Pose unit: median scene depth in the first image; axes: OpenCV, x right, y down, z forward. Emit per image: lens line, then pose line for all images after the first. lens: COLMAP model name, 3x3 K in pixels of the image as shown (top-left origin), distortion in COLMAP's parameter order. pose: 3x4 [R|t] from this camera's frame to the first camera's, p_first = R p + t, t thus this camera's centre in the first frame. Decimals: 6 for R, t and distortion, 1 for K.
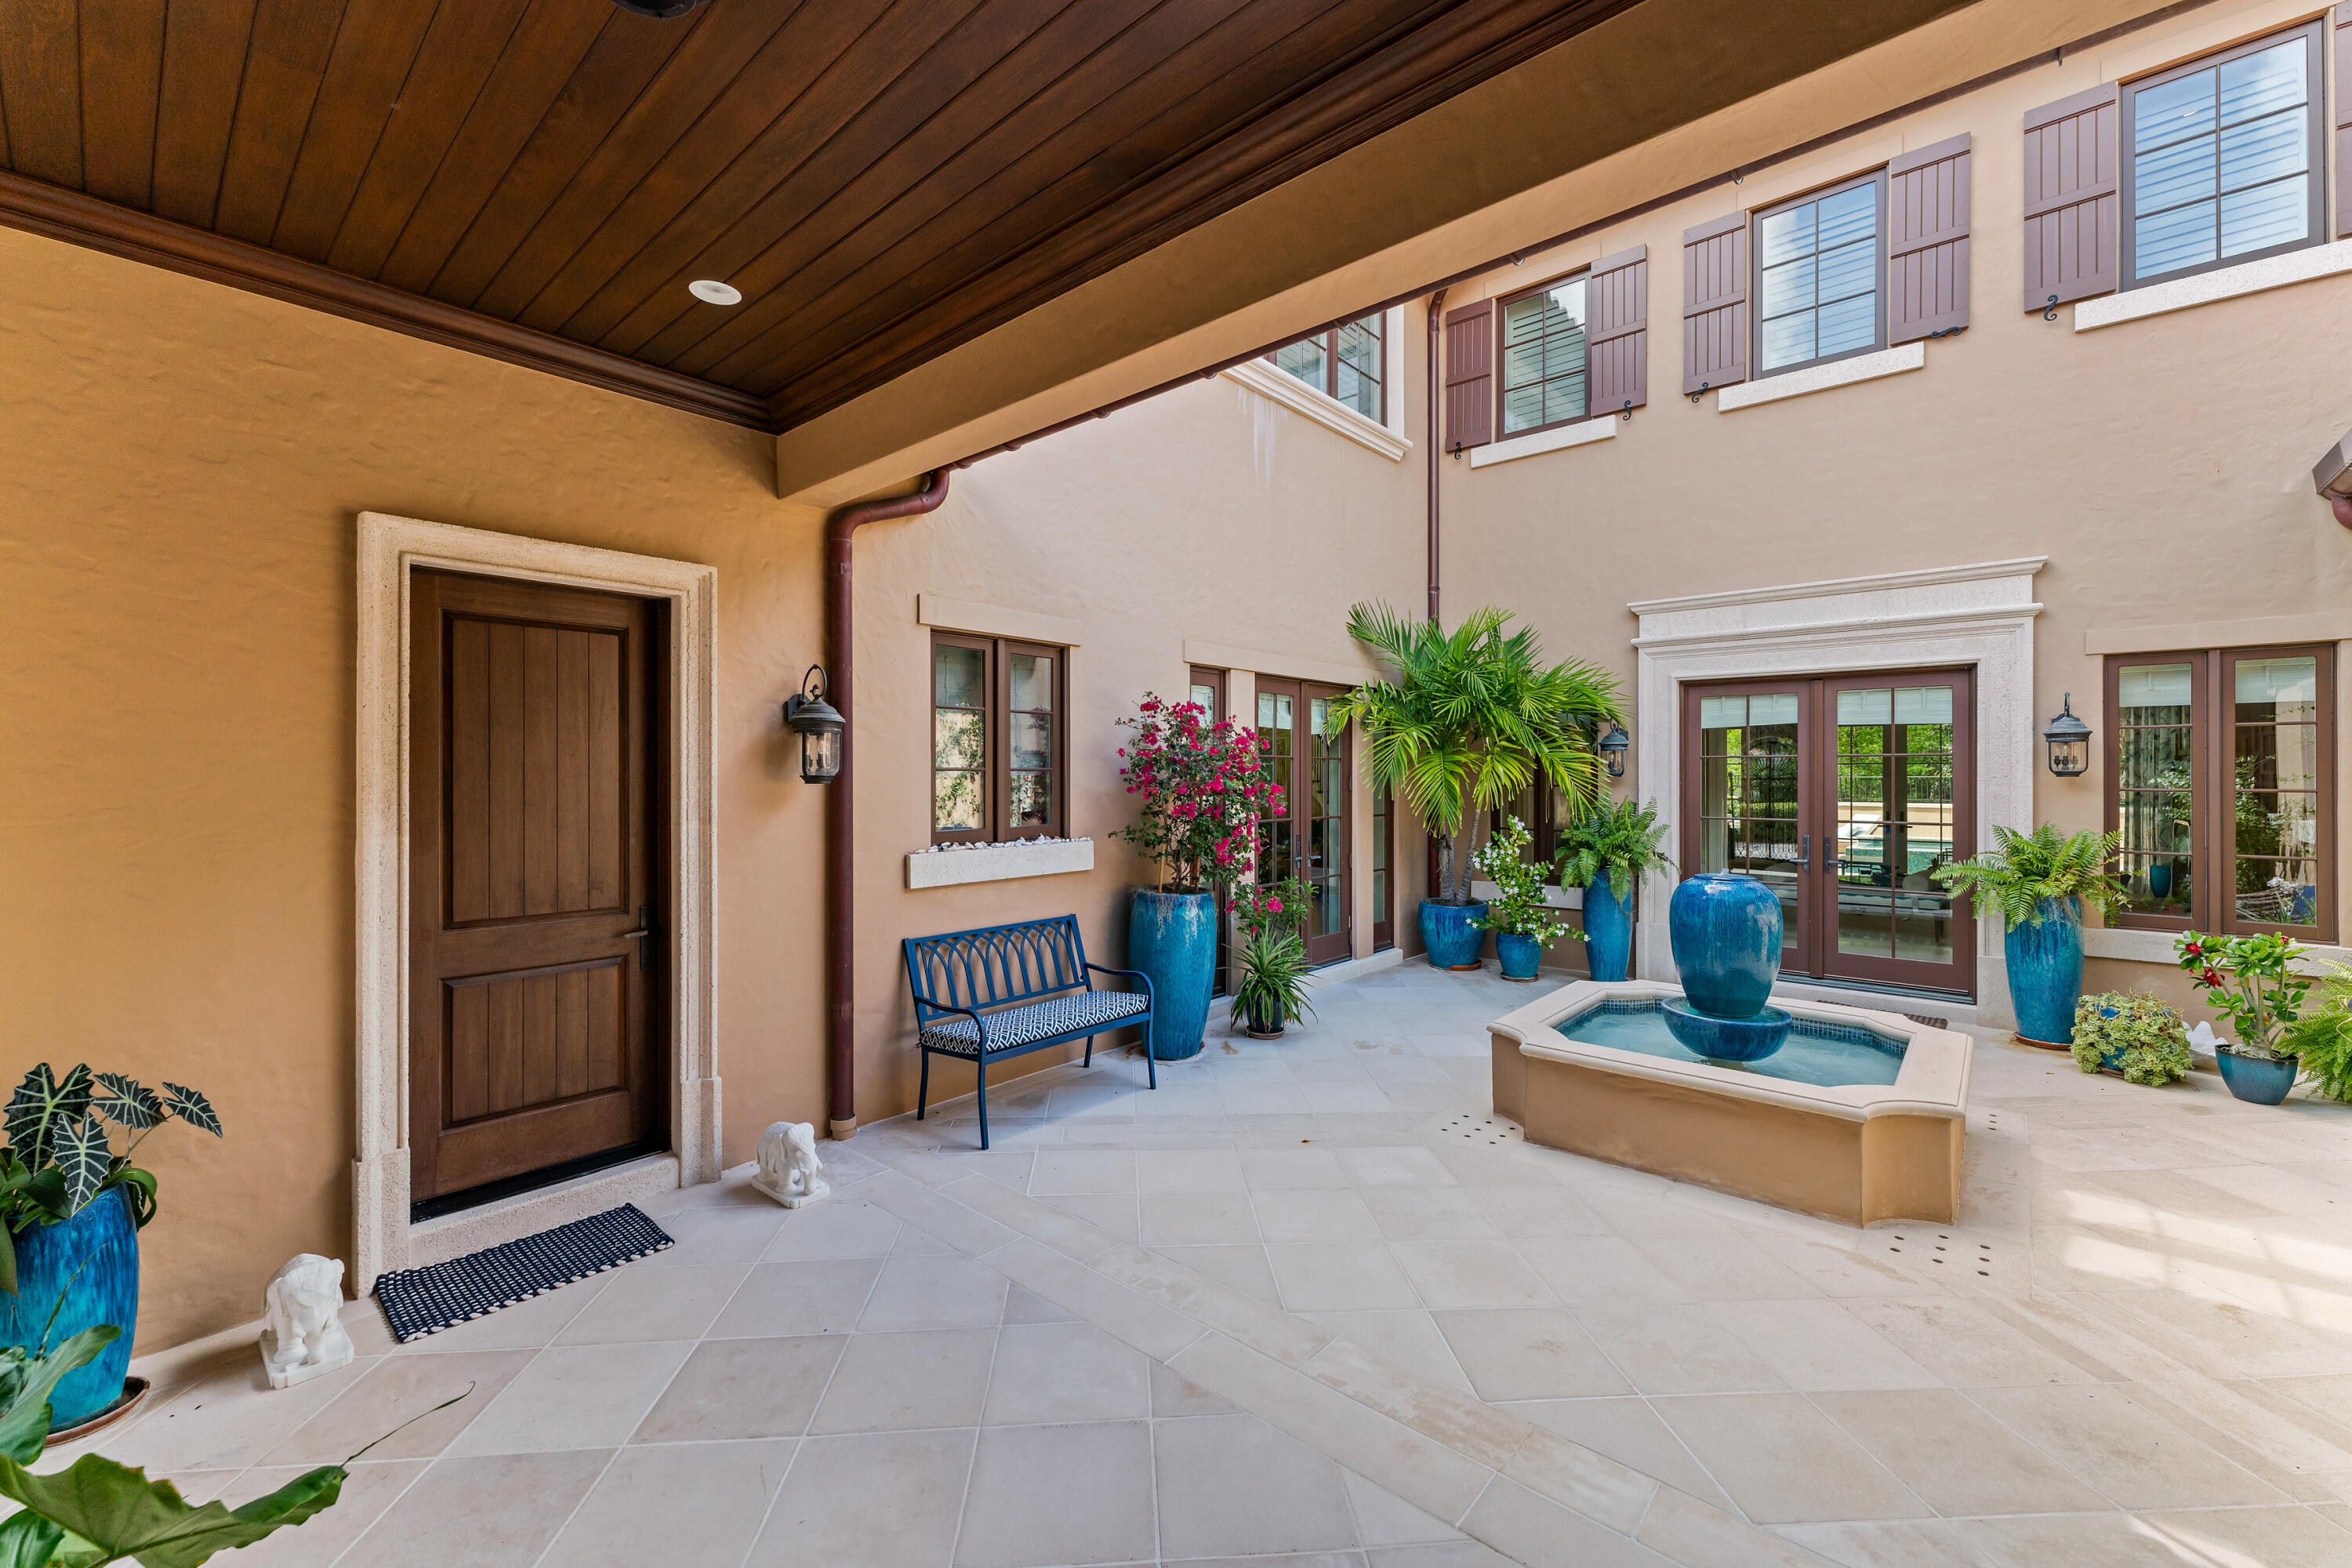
lens RADIAL K [[1049.4, 0, 1176.9], [0, 1049.4, 778.3], [0, 0, 1]] dist [0.002046, 0.000246]
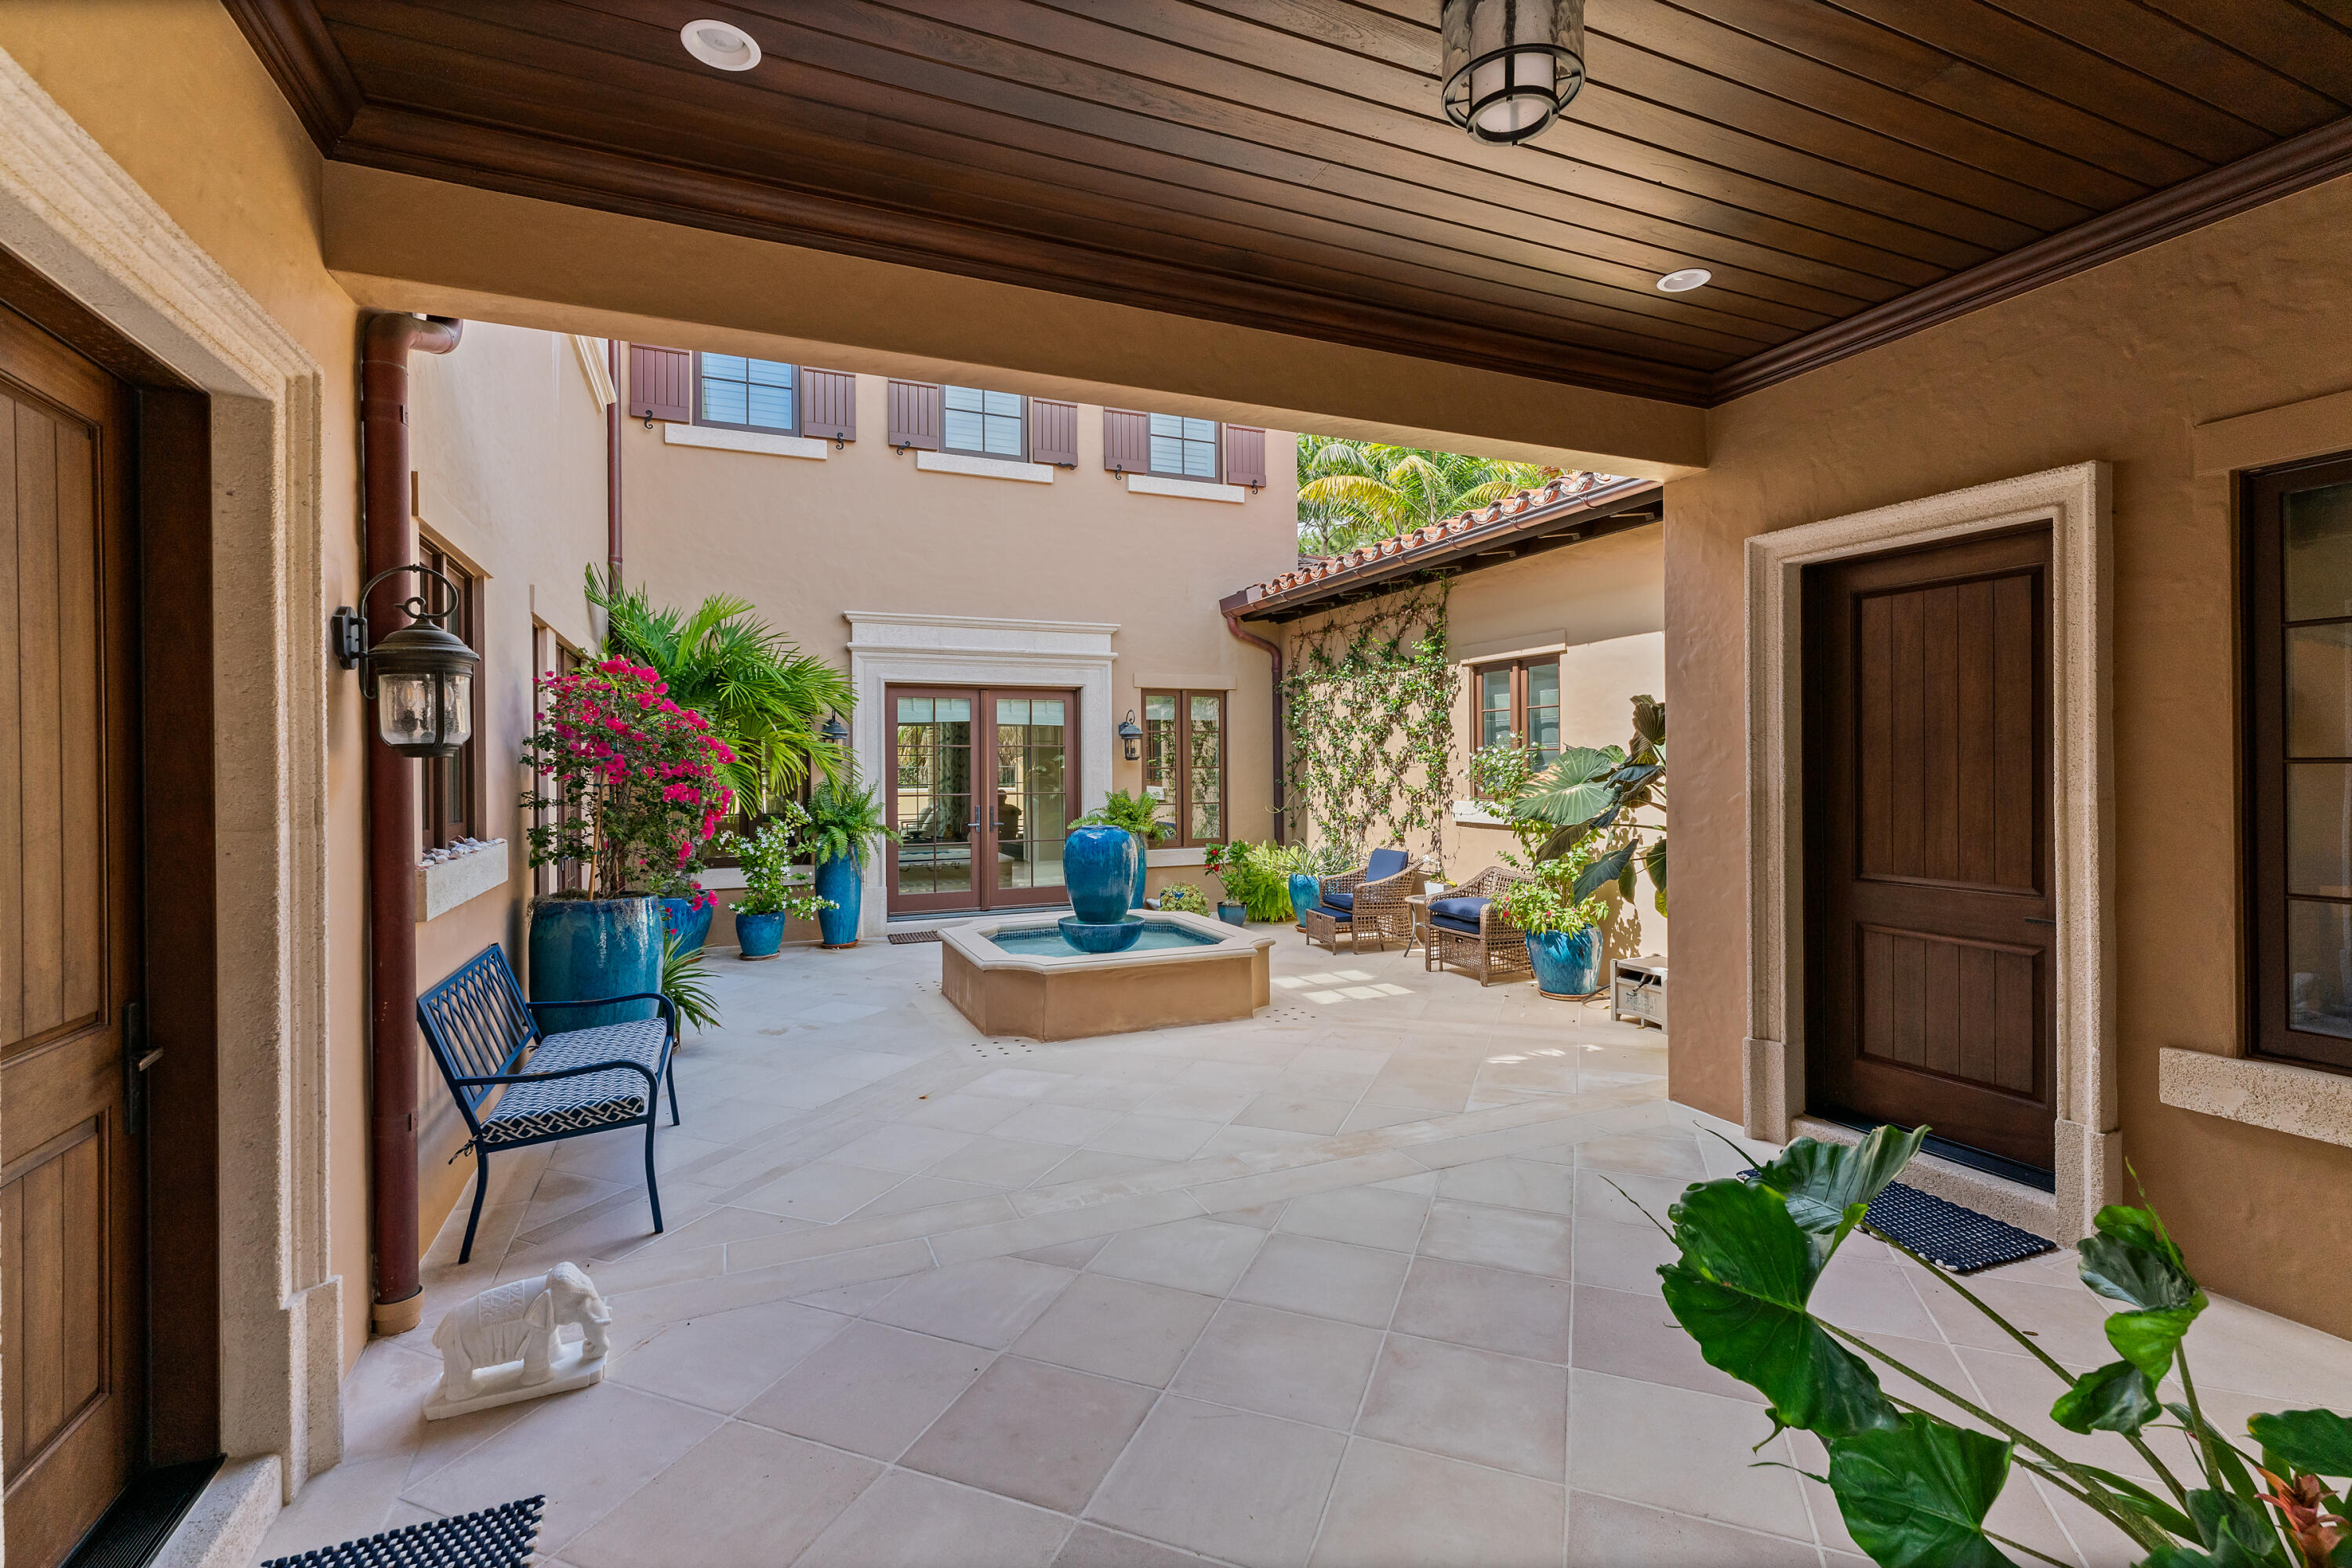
lens RADIAL K [[1049.4, 0, 1176.0], [0, 1049.4, 771.4], [0, 0, 1]] dist [0.002046, 0.000246]
pose [[0.387101, -0.003961, 0.922029, -0.685134], [0.011729, 0.999931, -0.000628, 0.019087], [-0.921963, 0.011058, 0.387121, 0.320024]]
